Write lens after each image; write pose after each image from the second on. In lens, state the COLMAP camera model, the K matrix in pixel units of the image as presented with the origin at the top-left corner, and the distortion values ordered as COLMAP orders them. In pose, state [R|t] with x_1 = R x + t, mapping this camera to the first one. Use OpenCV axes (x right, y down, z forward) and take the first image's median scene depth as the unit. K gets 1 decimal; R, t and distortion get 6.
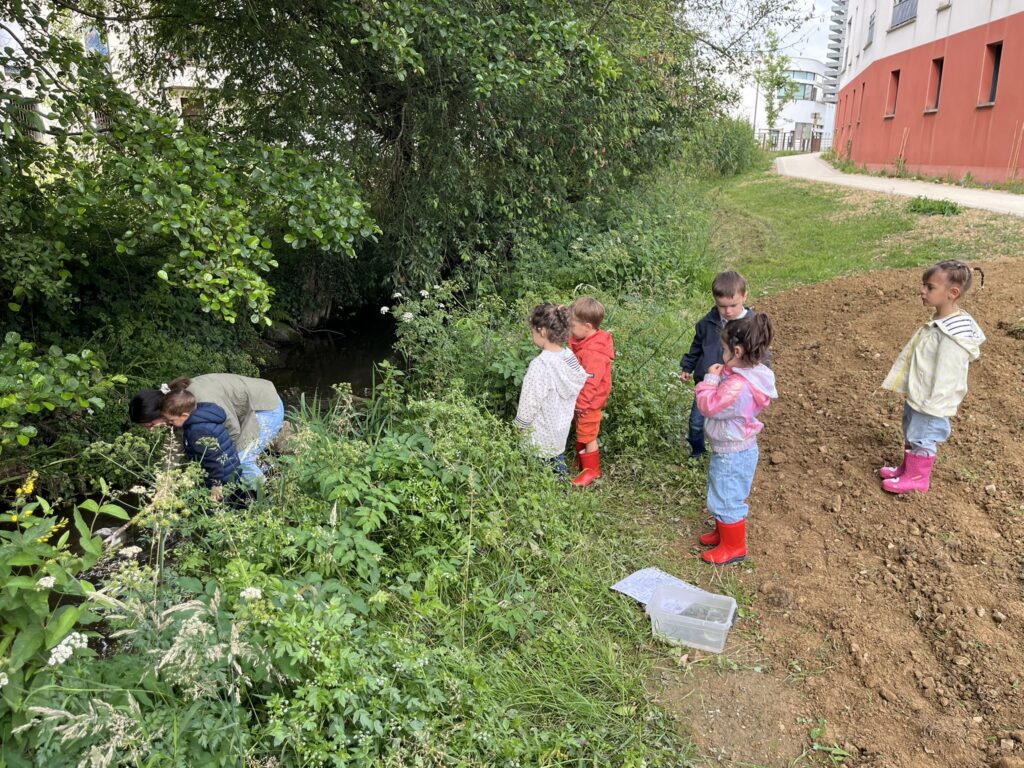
lens RADIAL K [[783.6, 0, 521.7], [0, 783.6, 384.0], [0, 0, 1]] dist [0.062439, -0.082364]
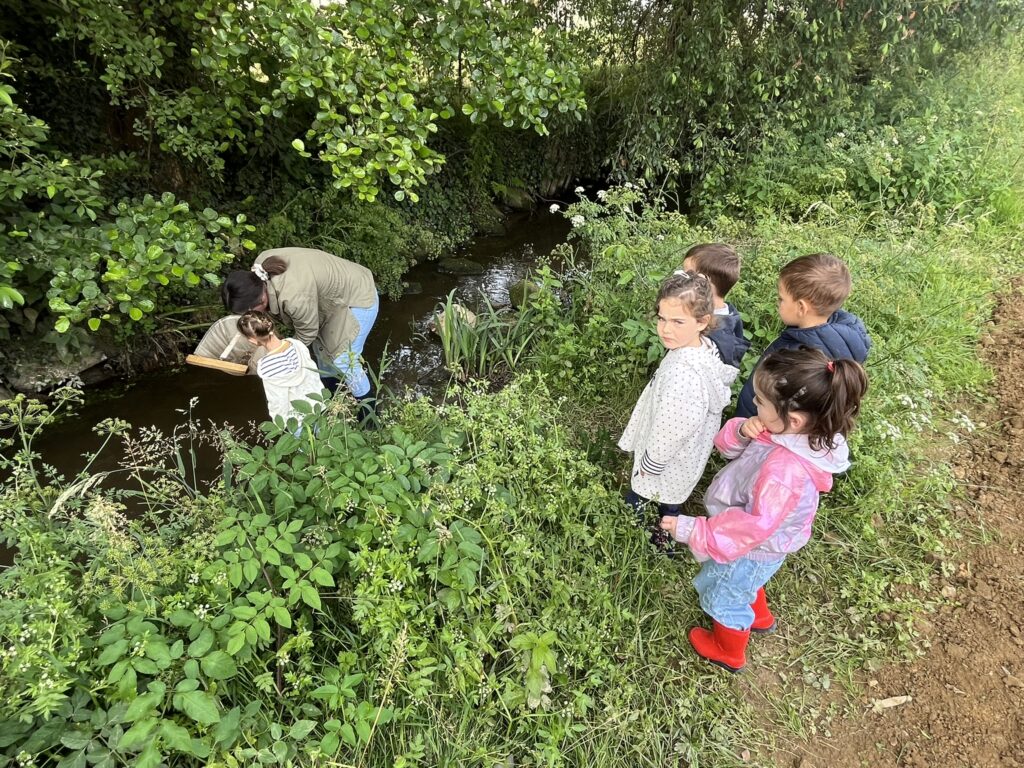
lens RADIAL K [[585.8, 0, 504.9], [0, 585.8, 390.2], [0, 0, 1]] dist [-0.003681, -0.003855]
pose [[0.901180, 0.248612, -0.355058, 0.052504], [-0.143460, 0.944065, 0.296918, -0.084318], [0.409015, -0.216640, 0.886439, 0.343592]]
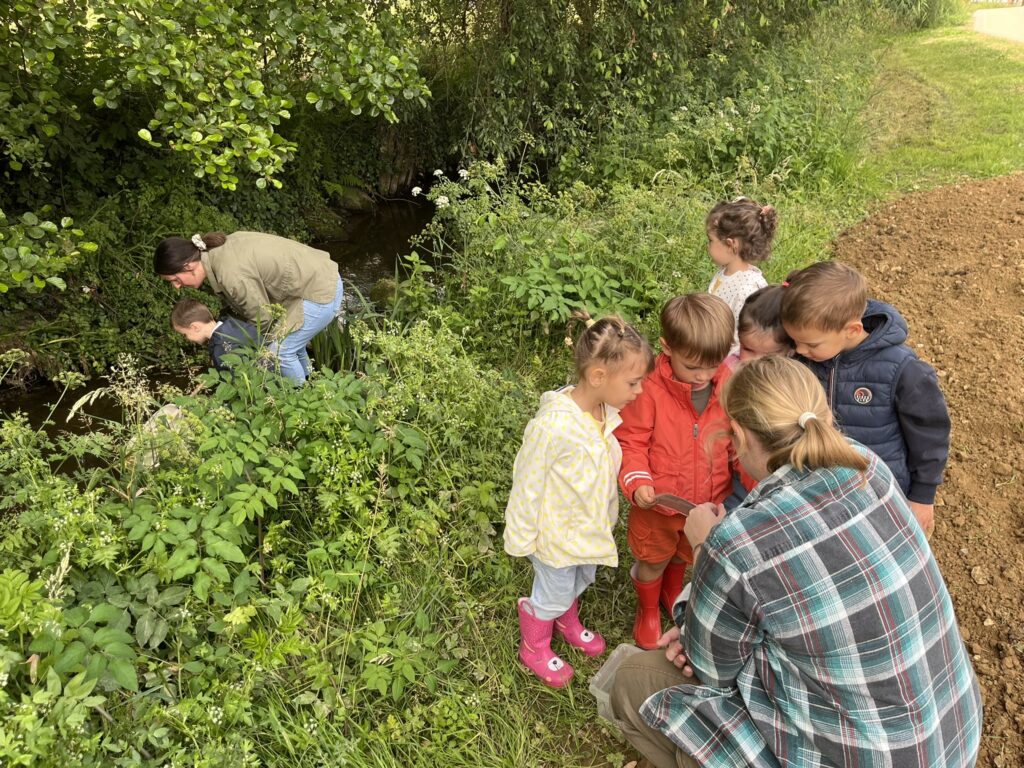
lens RADIAL K [[783.6, 0, 509.9], [0, 783.6, 380.7], [0, 0, 1]] dist [0.062439, -0.082364]
pose [[0.980824, 0.099507, -0.167577, 0.081835], [-0.070163, 0.982468, 0.172726, -0.045296], [0.181826, -0.157656, 0.970610, 0.157767]]
